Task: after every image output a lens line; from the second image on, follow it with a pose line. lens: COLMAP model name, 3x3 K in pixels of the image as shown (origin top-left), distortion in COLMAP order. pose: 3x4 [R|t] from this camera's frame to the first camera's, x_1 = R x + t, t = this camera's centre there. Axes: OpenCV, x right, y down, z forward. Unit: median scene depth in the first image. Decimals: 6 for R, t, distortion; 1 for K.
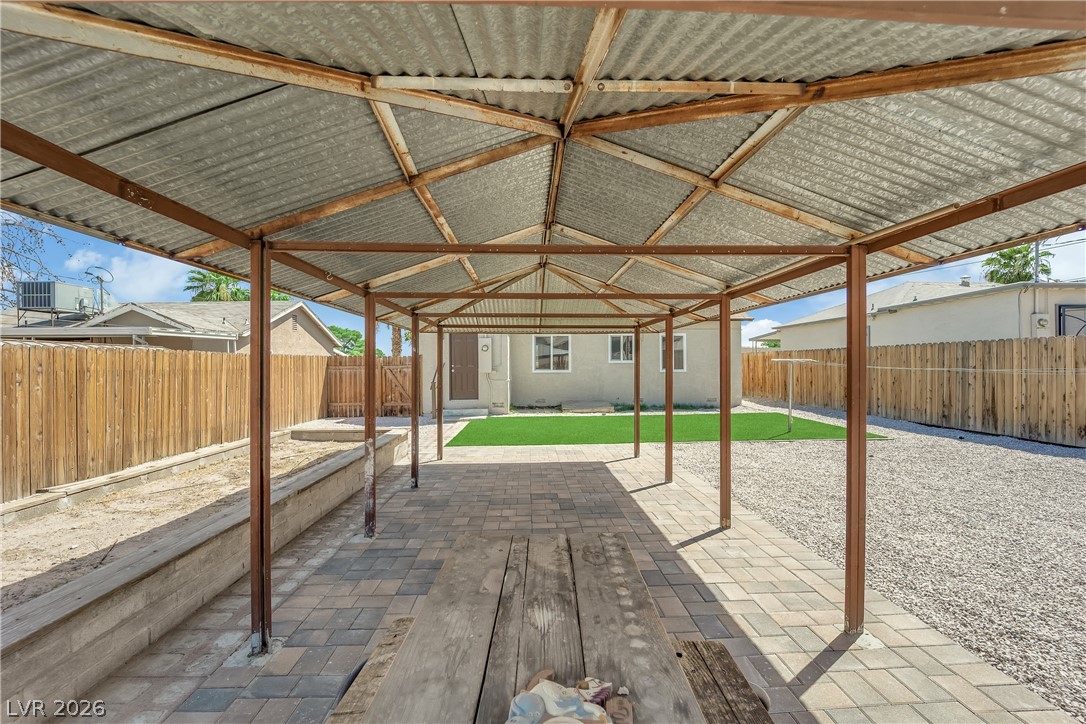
lens RADIAL K [[437.8, 0, 540.5], [0, 437.8, 362.7], [0, 0, 1]] dist [-0.013920, -0.002313]
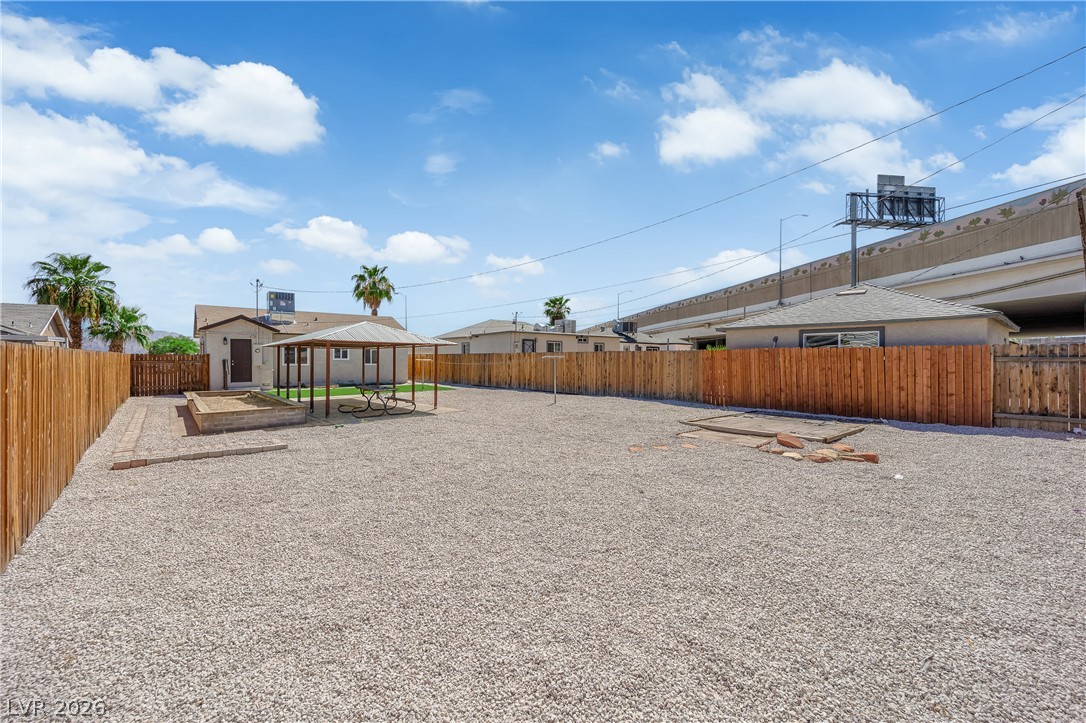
lens RADIAL K [[437.8, 0, 526.9], [0, 437.8, 360.9], [0, 0, 1]] dist [-0.013920, -0.002313]
pose [[0.786237, 0.005495, 0.617901, -0.339721], [-0.009581, 0.999949, 0.003299, -0.008891], [-0.617851, -0.008514, 0.786249, -0.911997]]
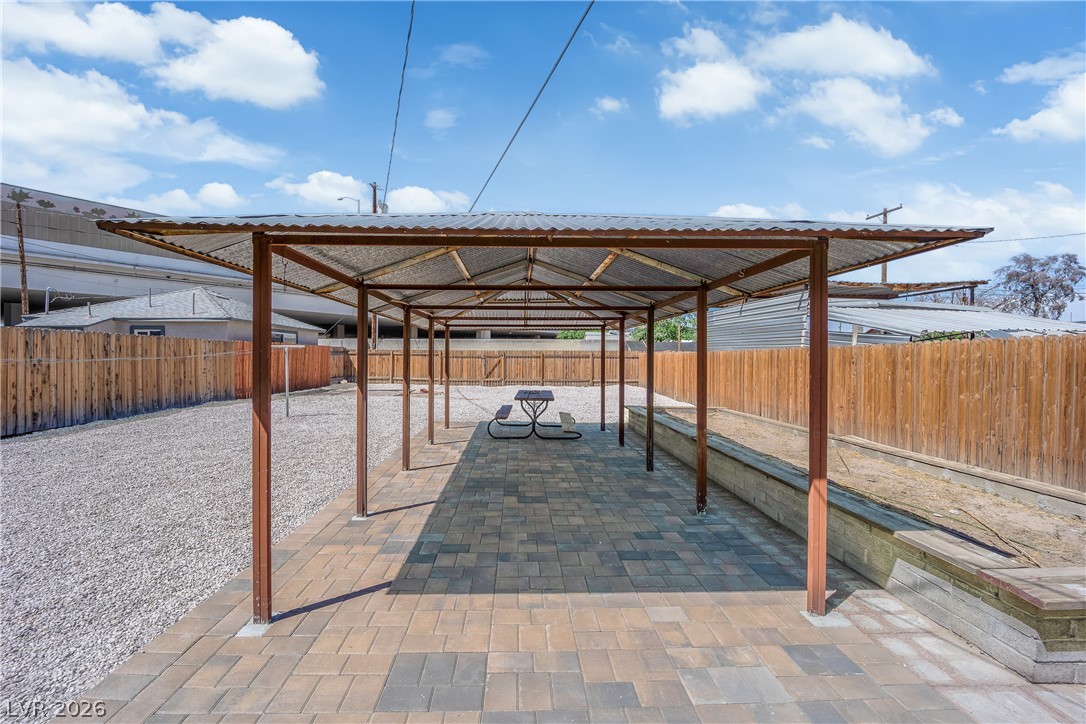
lens RADIAL K [[437.8, 0, 540.2], [0, 437.8, 359.5], [0, 0, 1]] dist [-0.013920, -0.002313]
pose [[-0.999907, 0.004980, 0.012726, -0.004565], [0.005001, 0.999986, 0.001585, 0.009144], [-0.012718, 0.001649, -0.999918, 0.729538]]
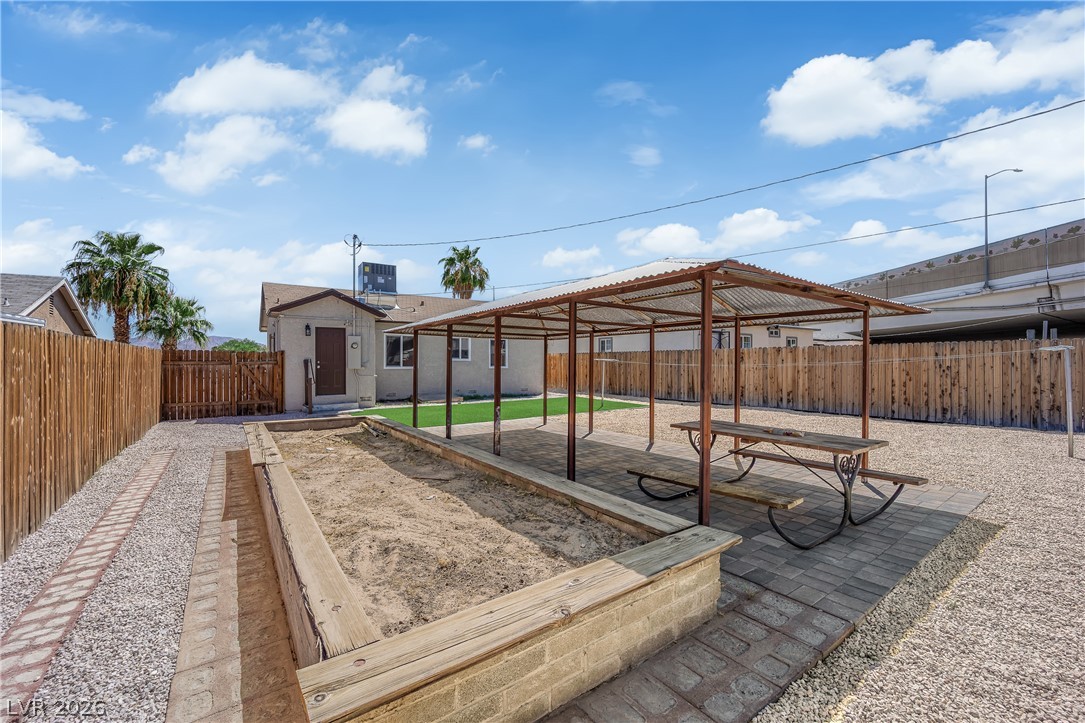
lens RADIAL K [[437.4, 0, 526.1], [0, 437.4, 357.7], [0, 0, 1]] dist [-0.013920, -0.002313]
pose [[0.844035, 0.011813, 0.536158, -0.338414], [-0.007101, 0.999916, -0.010852, 0.004543], [-0.536241, 0.005353, 0.844048, -0.108642]]
